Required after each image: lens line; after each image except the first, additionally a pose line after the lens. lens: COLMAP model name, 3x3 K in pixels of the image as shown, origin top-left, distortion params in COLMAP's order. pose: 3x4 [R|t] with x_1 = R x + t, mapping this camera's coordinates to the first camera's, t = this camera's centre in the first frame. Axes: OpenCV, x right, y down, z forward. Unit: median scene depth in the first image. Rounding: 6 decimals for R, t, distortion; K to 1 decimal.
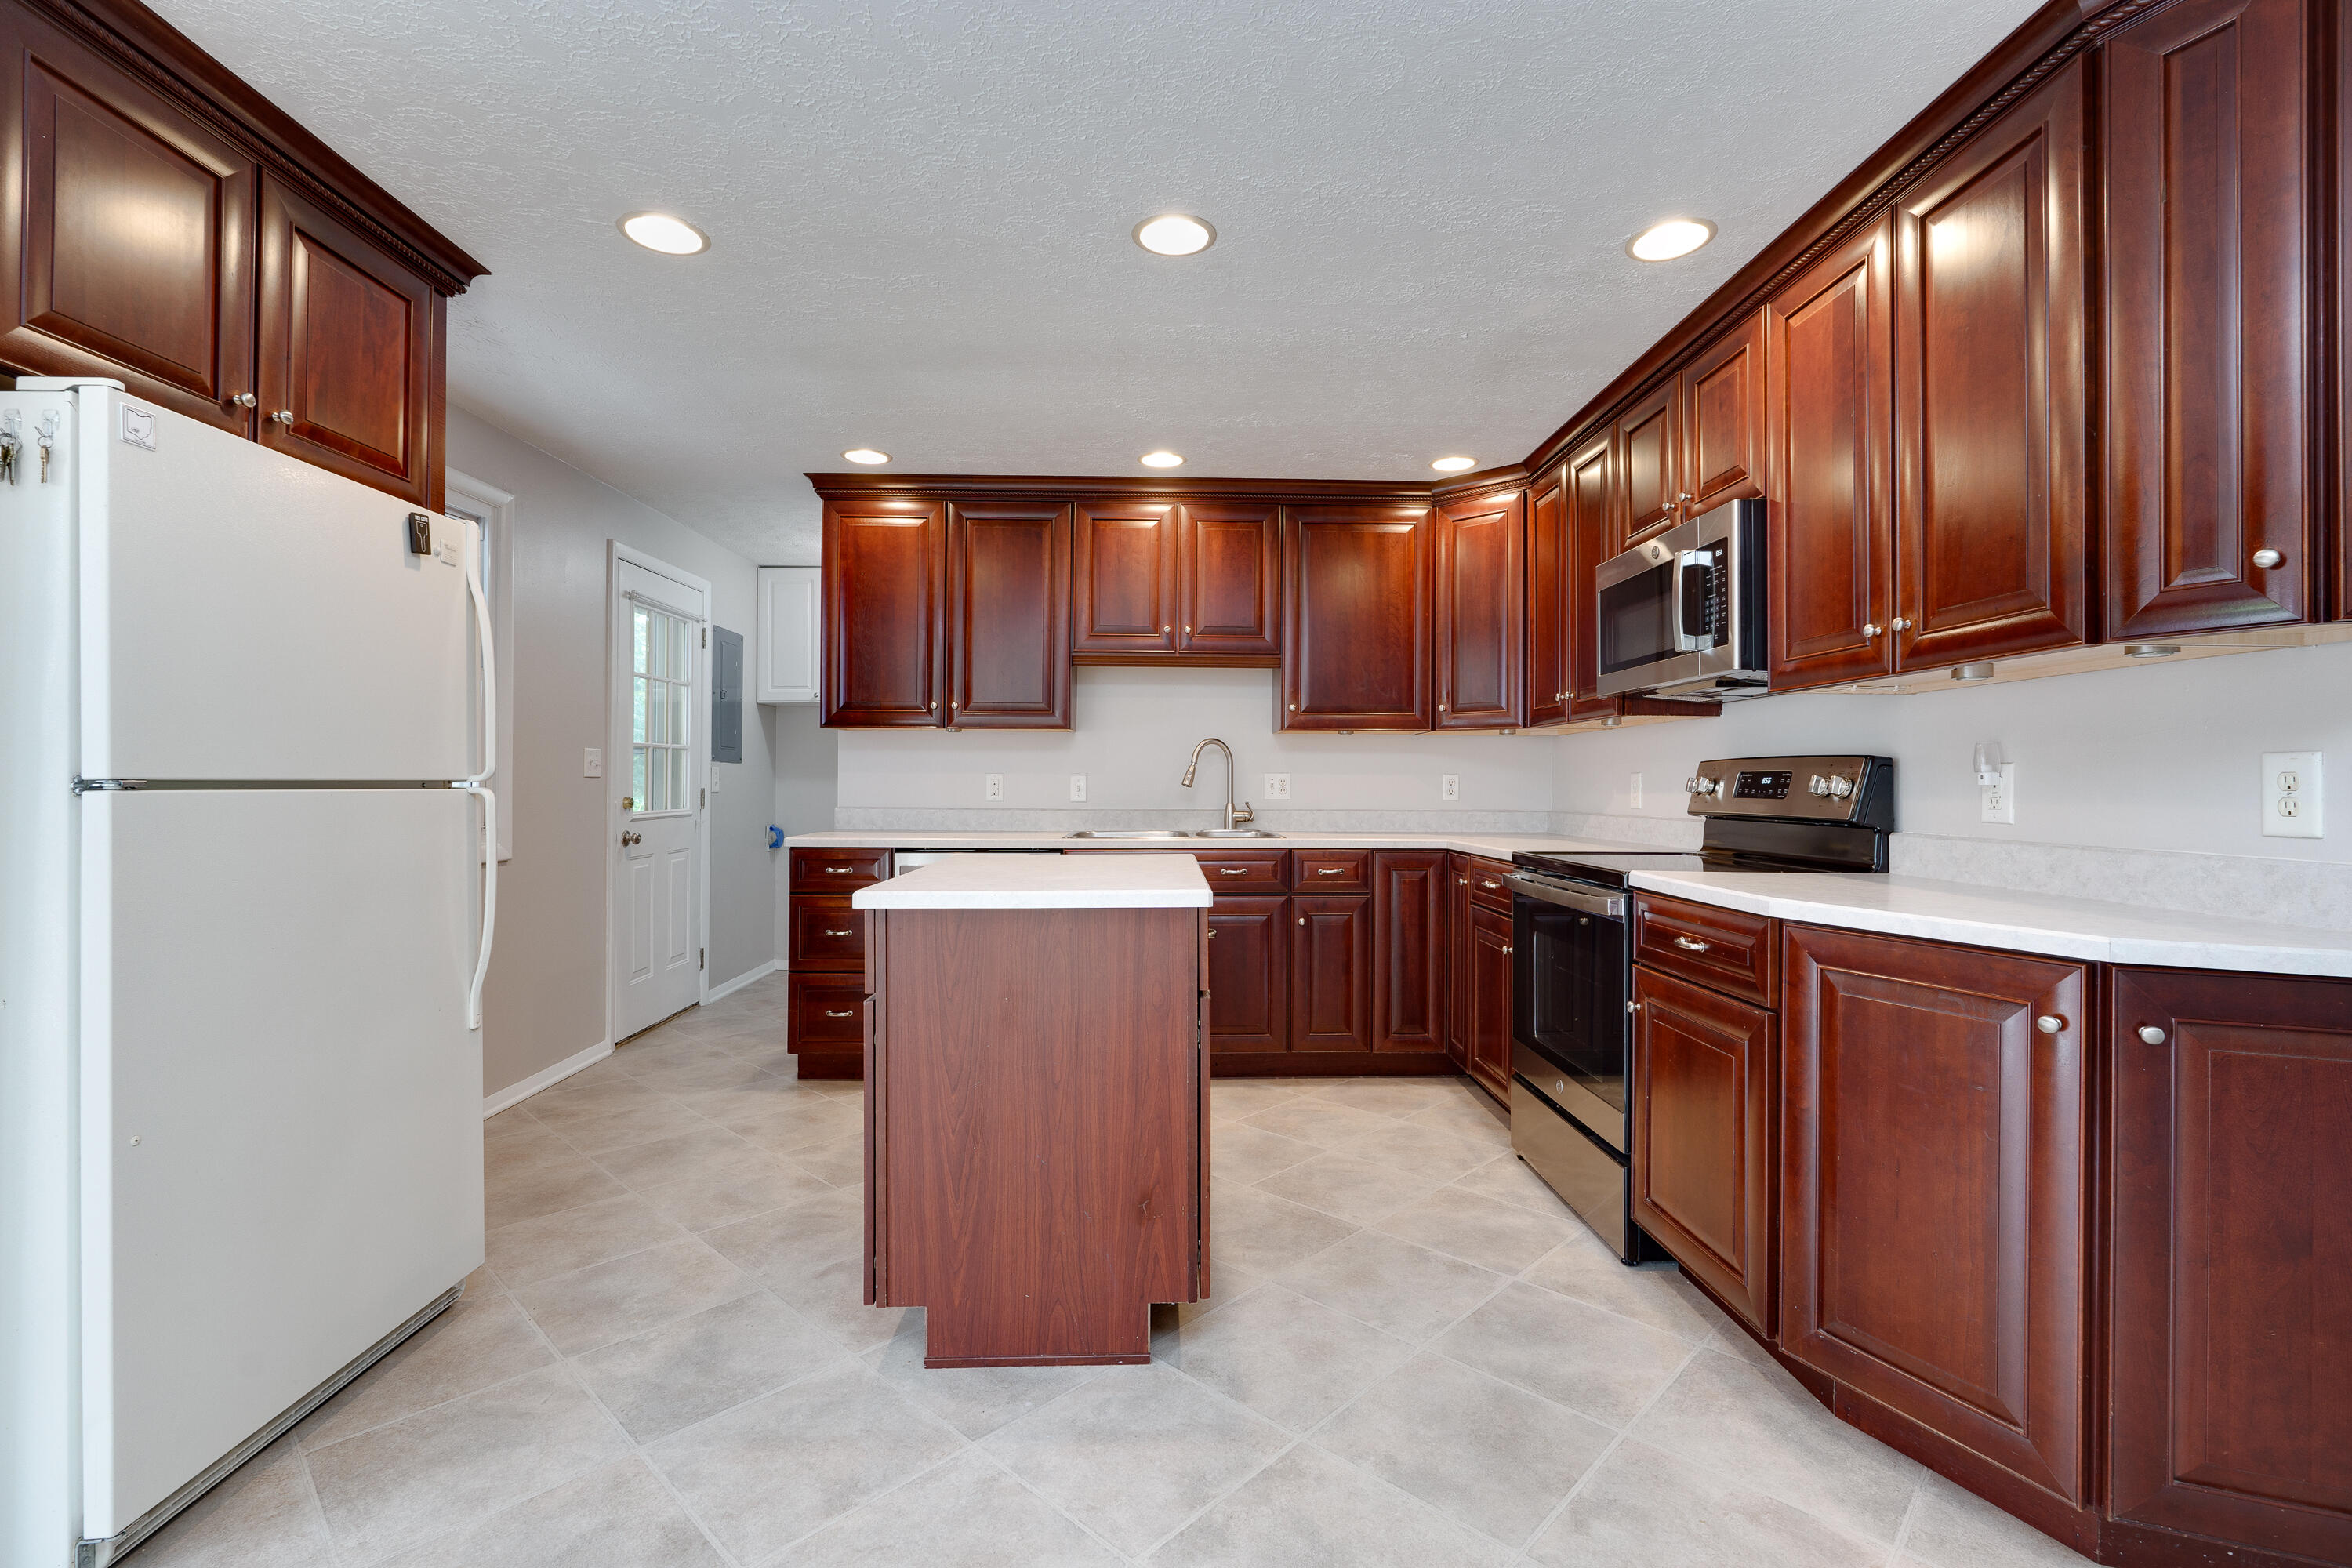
lens RADIAL K [[1048.8, 0, 1172.7], [0, 1048.8, 771.8], [0, 0, 1]] dist [-0.004865, 0.000435]
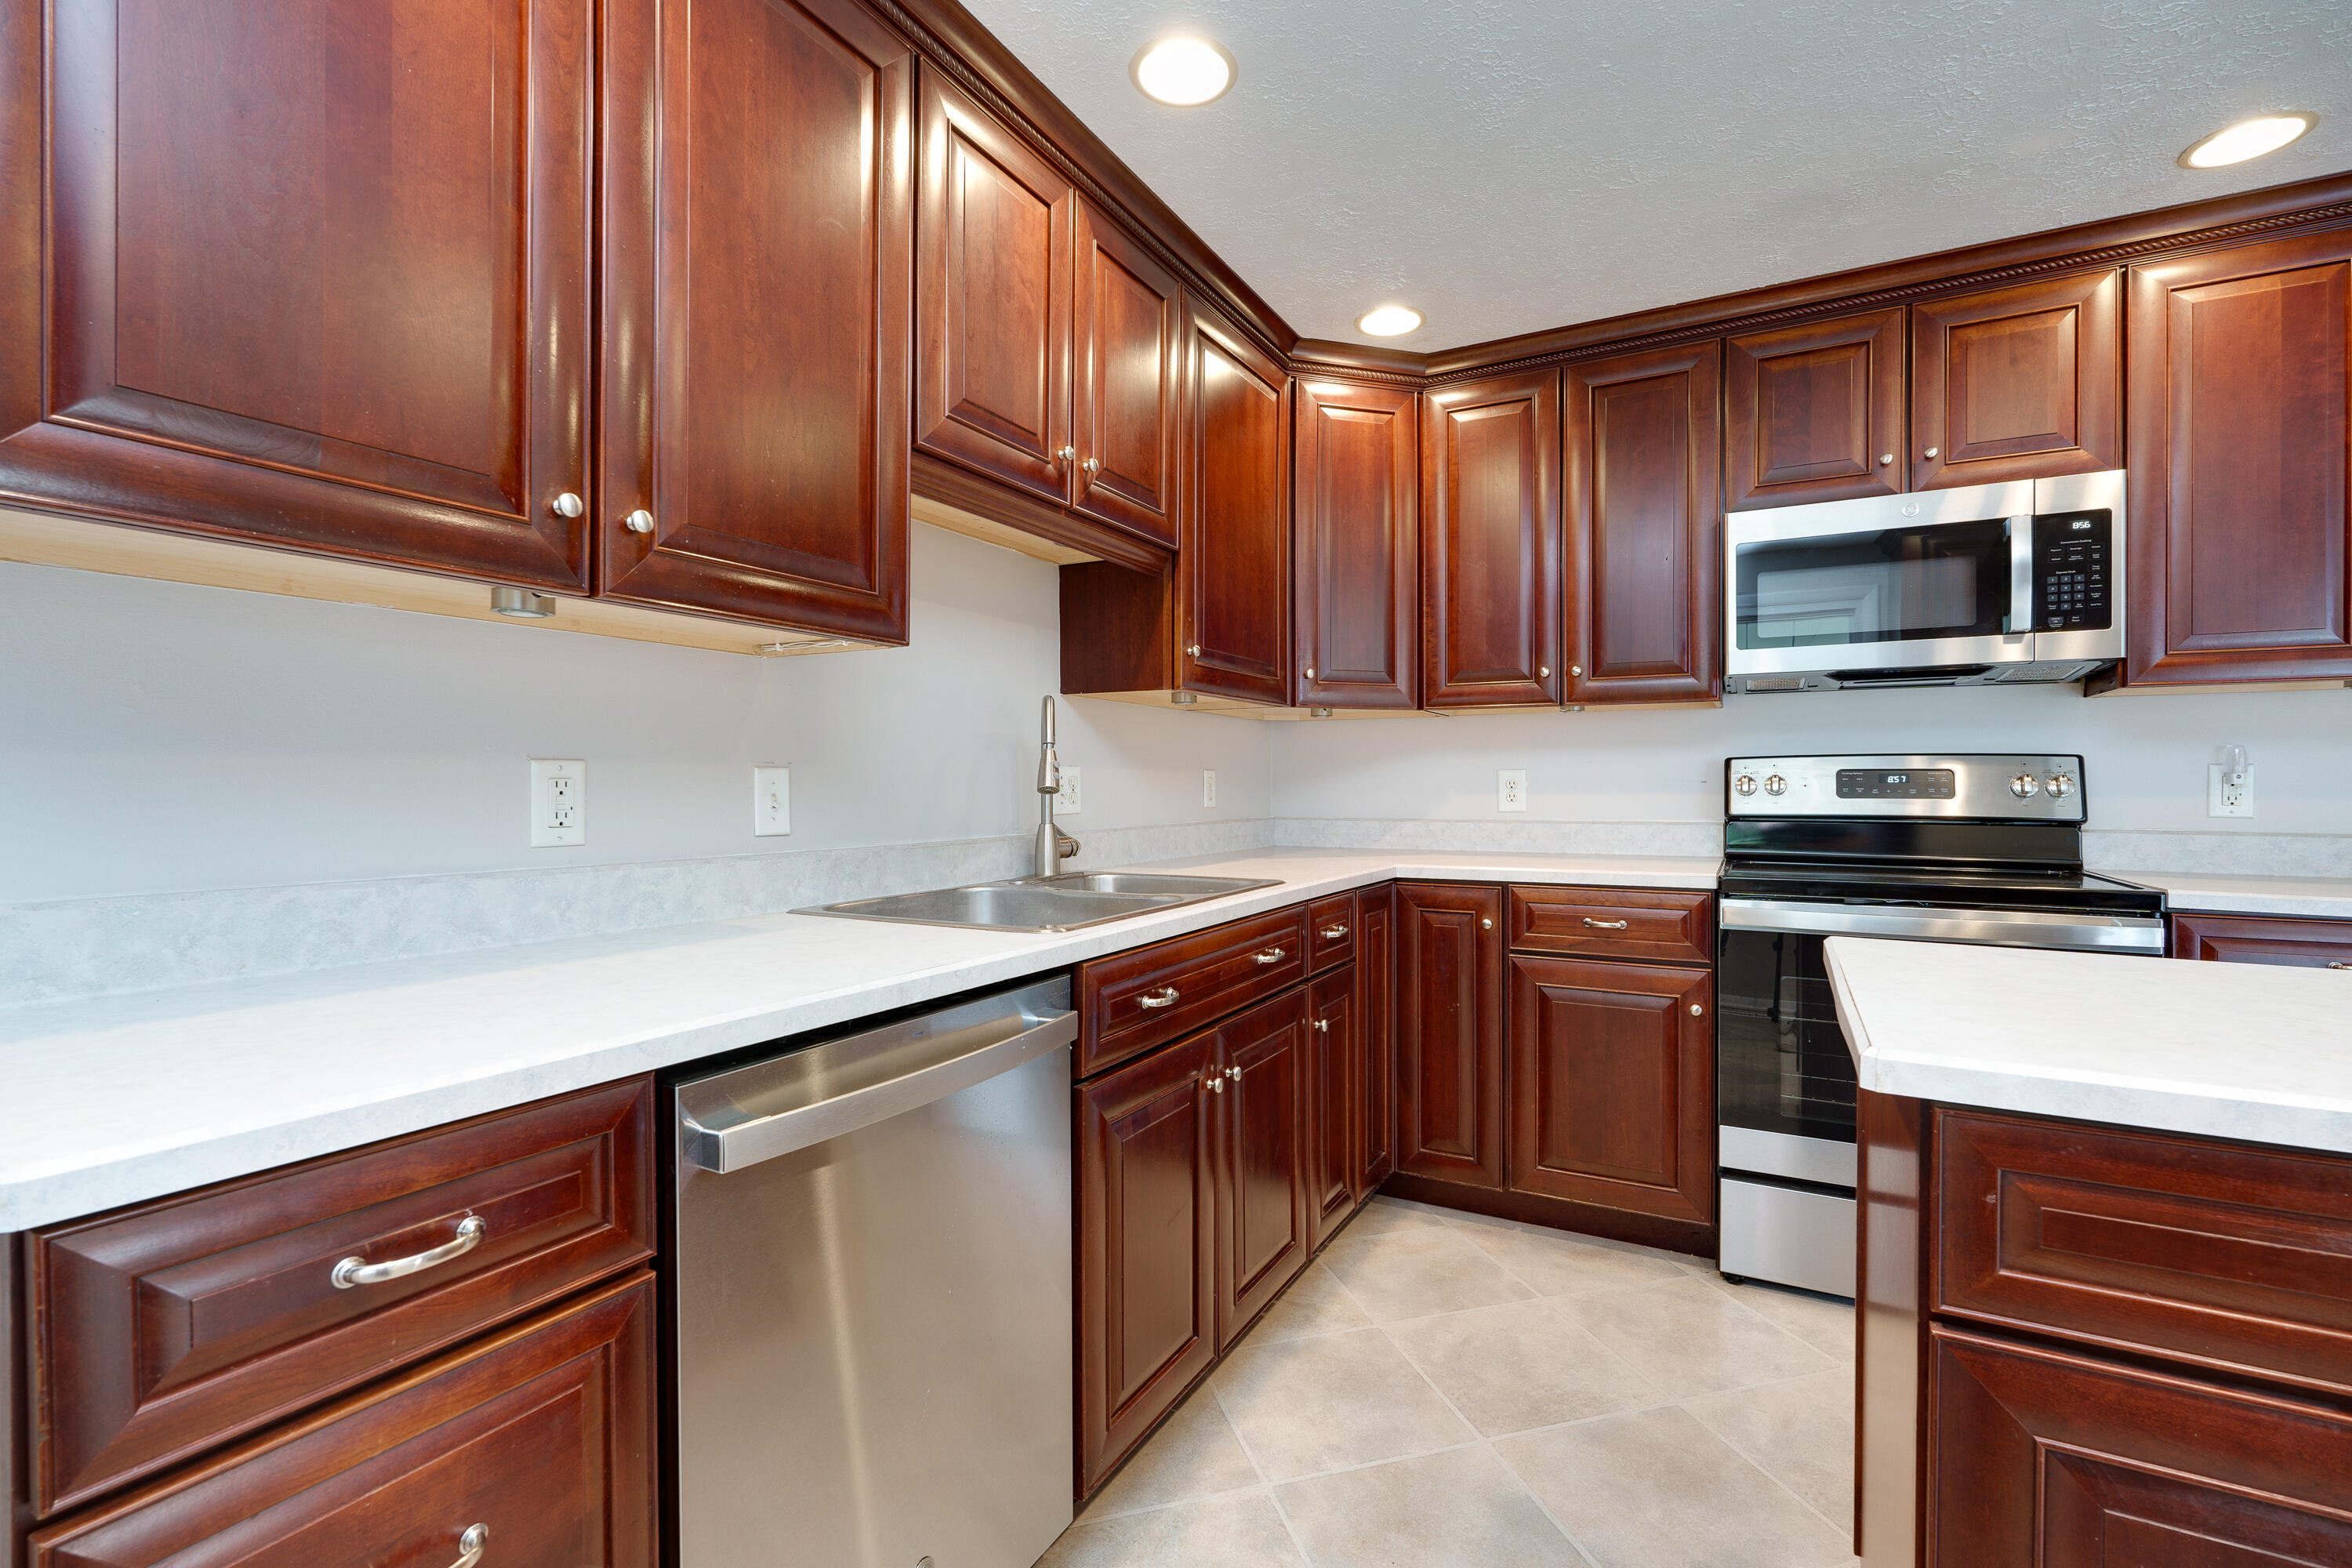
lens RADIAL K [[1048.8, 0, 1196.8], [0, 1048.8, 792.6], [0, 0, 1]] dist [-0.004865, 0.000435]
pose [[0.501282, -0.013469, 0.865179, -0.653961], [-0.006834, 0.999786, 0.019524, 0.007174], [-0.865257, -0.015700, 0.501083, 1.245875]]
